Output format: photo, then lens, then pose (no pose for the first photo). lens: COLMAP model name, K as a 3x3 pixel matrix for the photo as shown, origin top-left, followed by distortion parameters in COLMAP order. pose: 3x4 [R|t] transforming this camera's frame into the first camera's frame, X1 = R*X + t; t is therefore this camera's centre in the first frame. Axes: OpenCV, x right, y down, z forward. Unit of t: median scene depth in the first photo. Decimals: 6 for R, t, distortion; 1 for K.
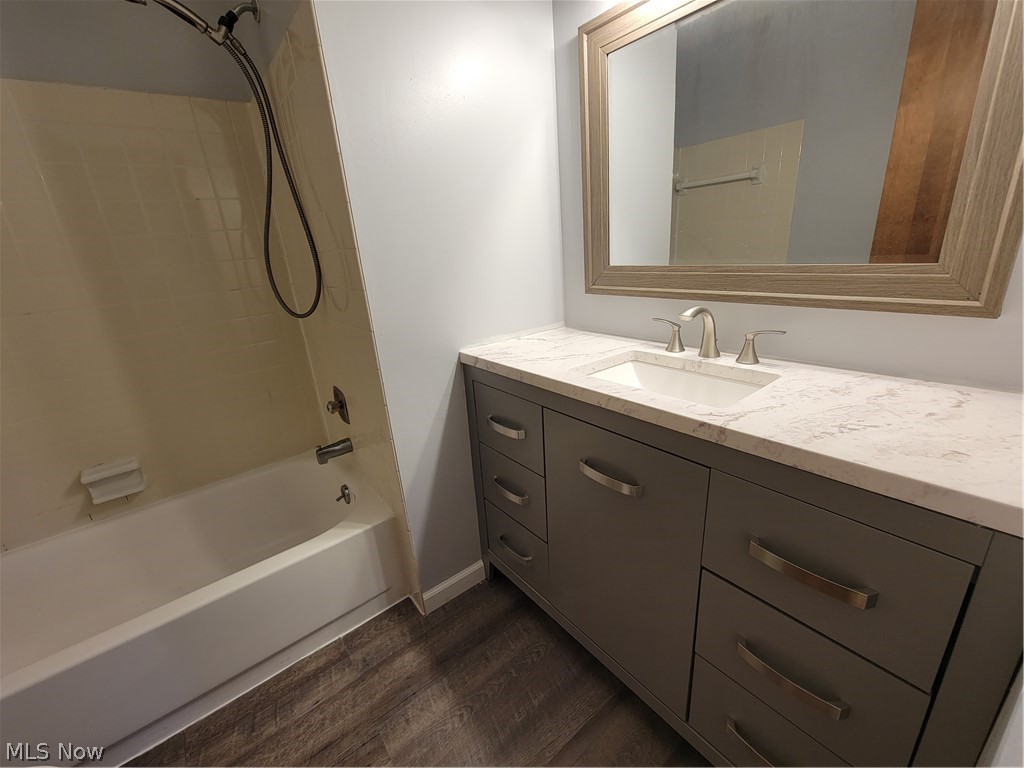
lens RADIAL K [[422.1, 0, 511.3], [0, 422.1, 379.8], [0, 0, 1]] dist [-0.005486, 0.000044]
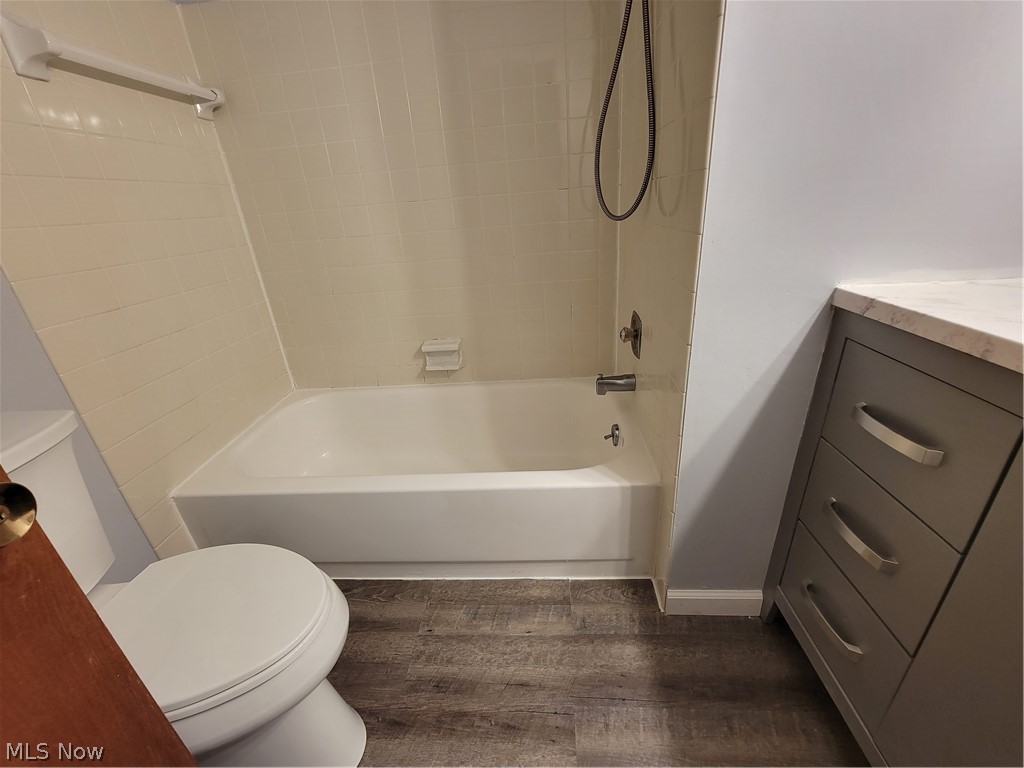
lens RADIAL K [[422.1, 0, 514.1], [0, 422.1, 382.9], [0, 0, 1]] dist [-0.005486, 0.000044]
pose [[0.752346, 0.284146, -0.594337, -0.069797], [-0.196451, 0.957917, 0.209290, 0.028620], [0.628795, -0.040700, 0.776506, 0.225491]]
